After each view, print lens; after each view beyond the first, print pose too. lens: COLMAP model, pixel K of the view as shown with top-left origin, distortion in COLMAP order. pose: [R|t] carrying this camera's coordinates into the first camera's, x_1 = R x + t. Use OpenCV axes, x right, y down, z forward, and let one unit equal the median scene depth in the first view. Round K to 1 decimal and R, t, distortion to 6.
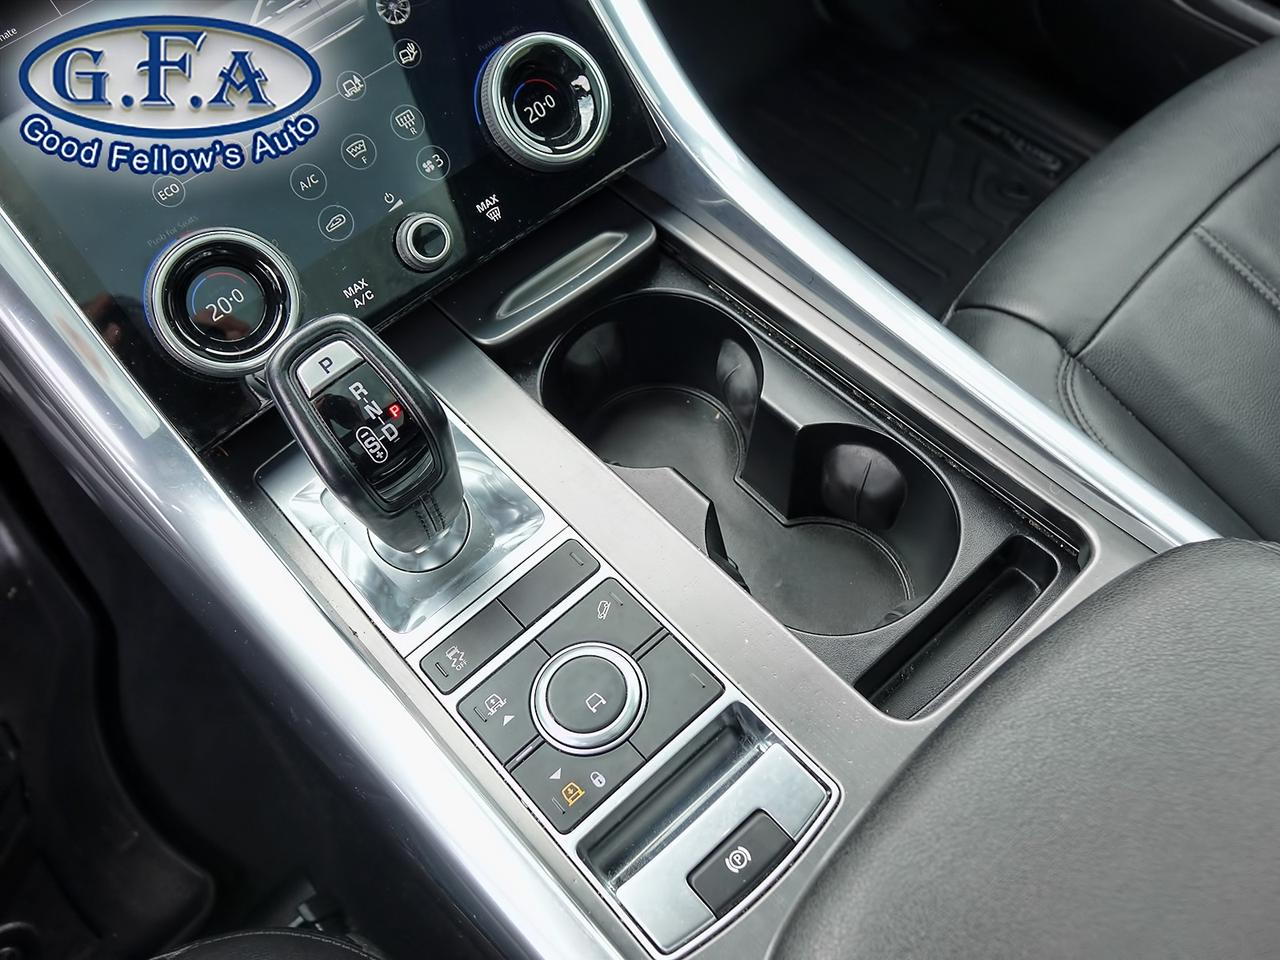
lens RADIAL K [[1120.9, 0, 640.0], [0, 1120.9, 480.0], [0, 0, 1]] dist [-0.013499, 0.014602]
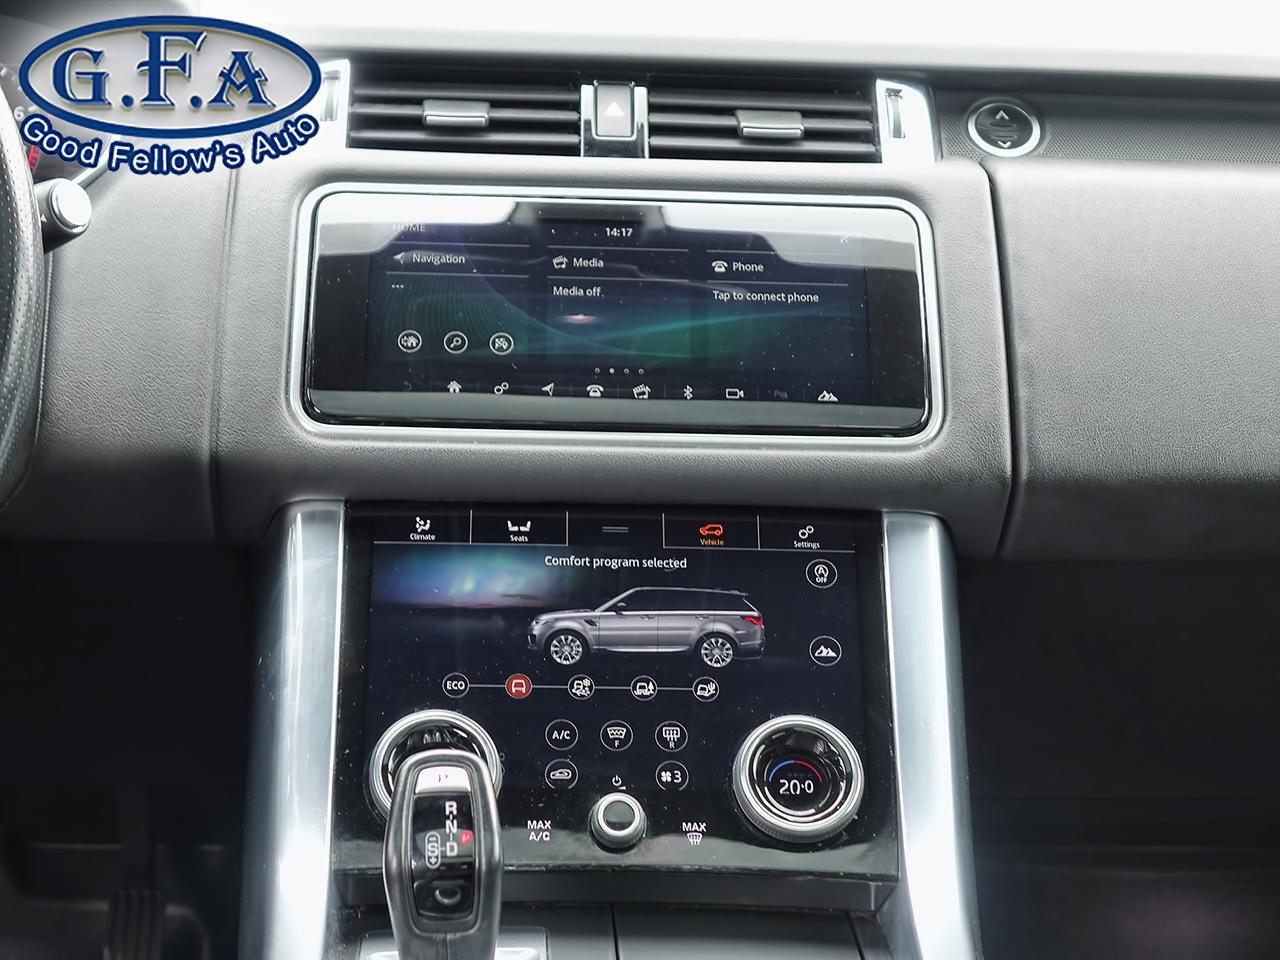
lens RADIAL K [[2459.7, 0, 640.0], [0, 2459.7, 480.0], [0, 0, 1]] dist [-0.032122, -0.327249]
pose [[0.781254, 0.273352, -0.561178, 1.184140], [-0.573445, 0.669433, -0.472250, 0.746924], [0.246581, 0.690752, 0.679750, -0.900010]]
